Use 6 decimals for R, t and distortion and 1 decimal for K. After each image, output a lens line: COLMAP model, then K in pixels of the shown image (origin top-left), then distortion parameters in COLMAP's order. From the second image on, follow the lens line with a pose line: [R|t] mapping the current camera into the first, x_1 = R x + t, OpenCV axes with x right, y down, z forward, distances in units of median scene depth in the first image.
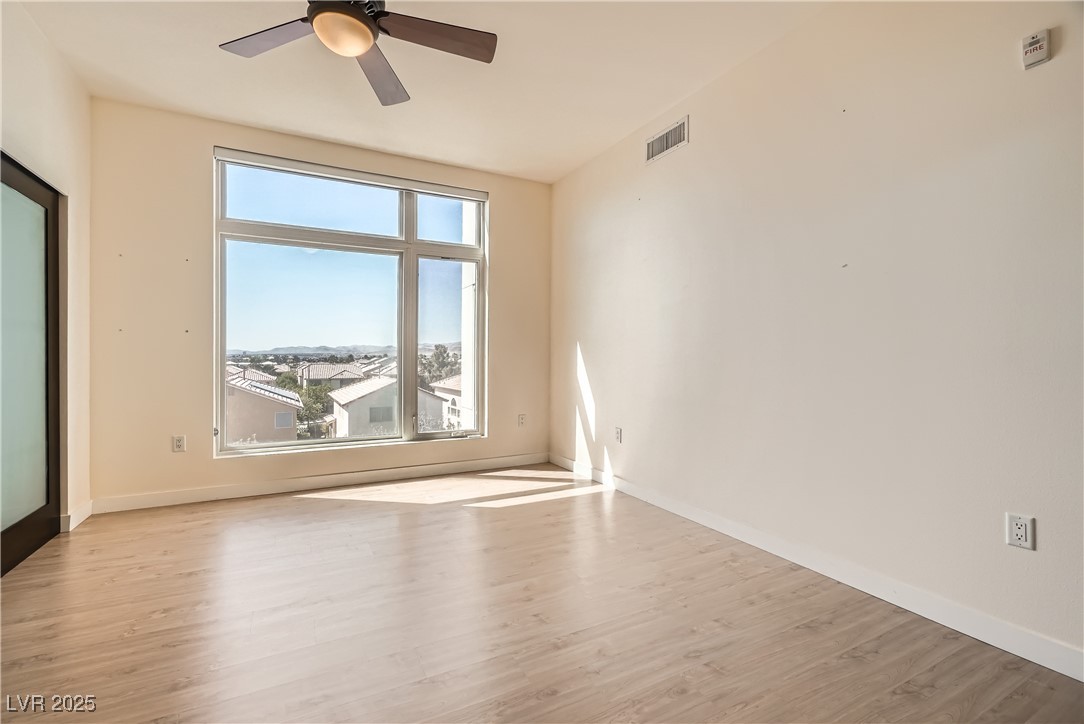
lens RADIAL K [[472.2, 0, 525.6], [0, 472.2, 357.4], [0, 0, 1]] dist [-0.012773, 0.006506]
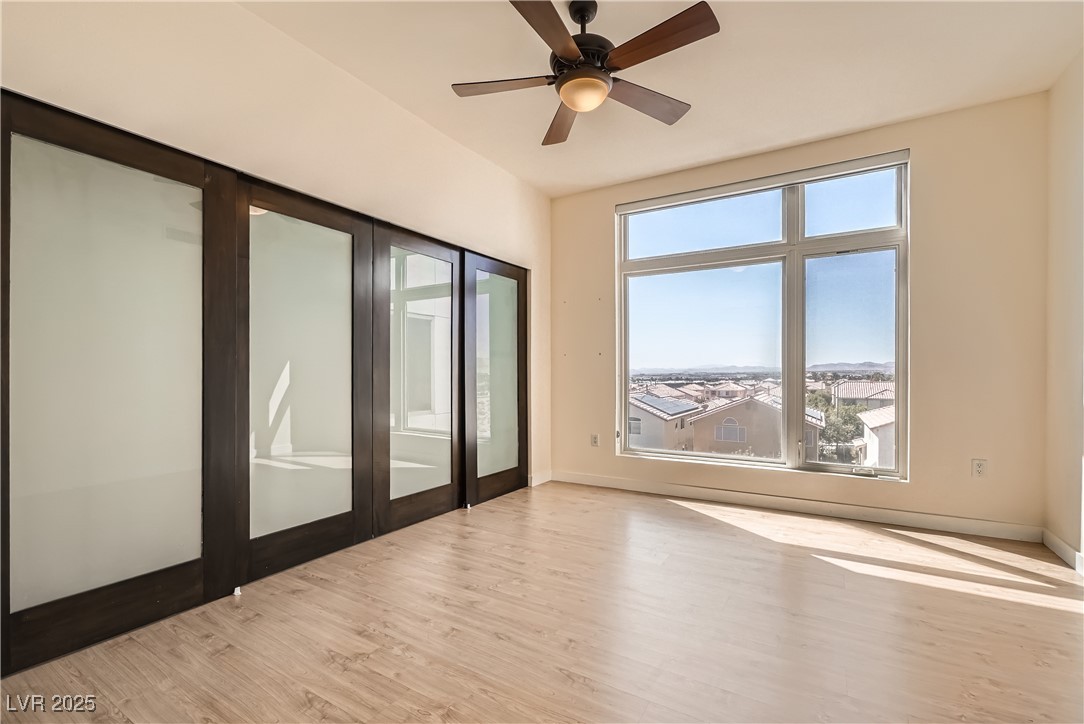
lens RADIAL K [[472.2, 0, 545.5], [0, 472.2, 378.1], [0, 0, 1]] dist [-0.012773, 0.006506]
pose [[0.536430, 0.006437, -0.843920, 0.281426], [-0.000312, 0.999972, 0.007429, 0.000625], [0.843945, -0.003722, 0.536417, 0.158285]]
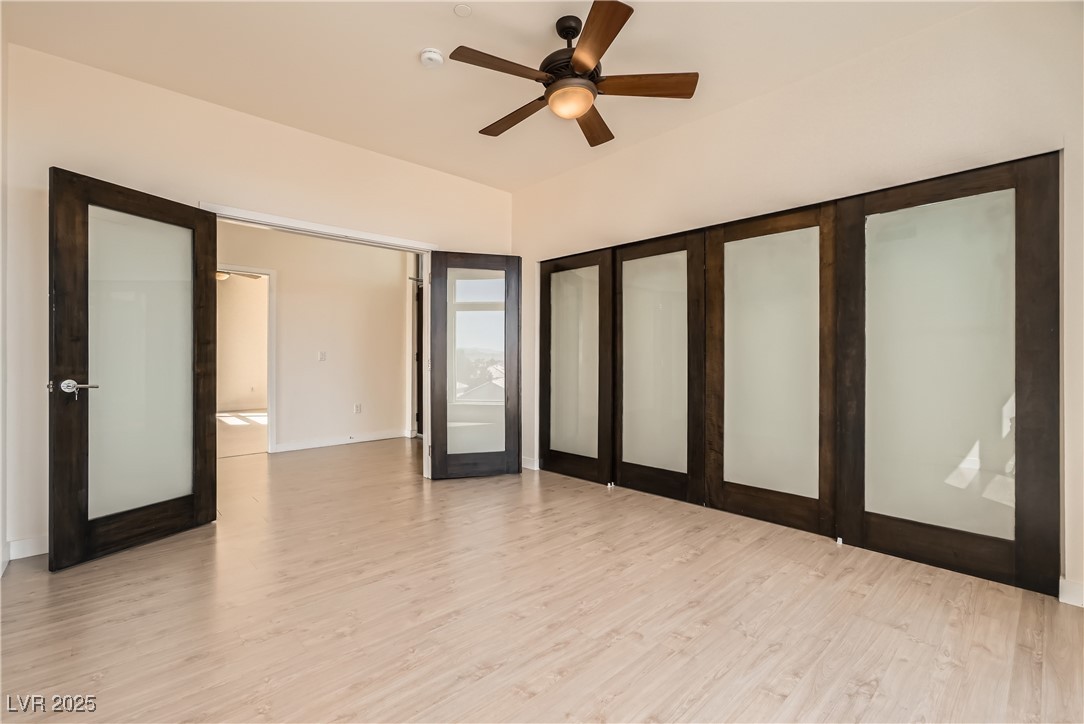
lens RADIAL K [[472.2, 0, 541.2], [0, 472.2, 361.0], [0, 0, 1]] dist [-0.012773, 0.006506]
pose [[-0.956012, -0.005514, -0.293276, 0.026089], [-0.005175, 0.999985, -0.001931, -0.001960], [0.293282, -0.000329, -0.956026, 1.134064]]
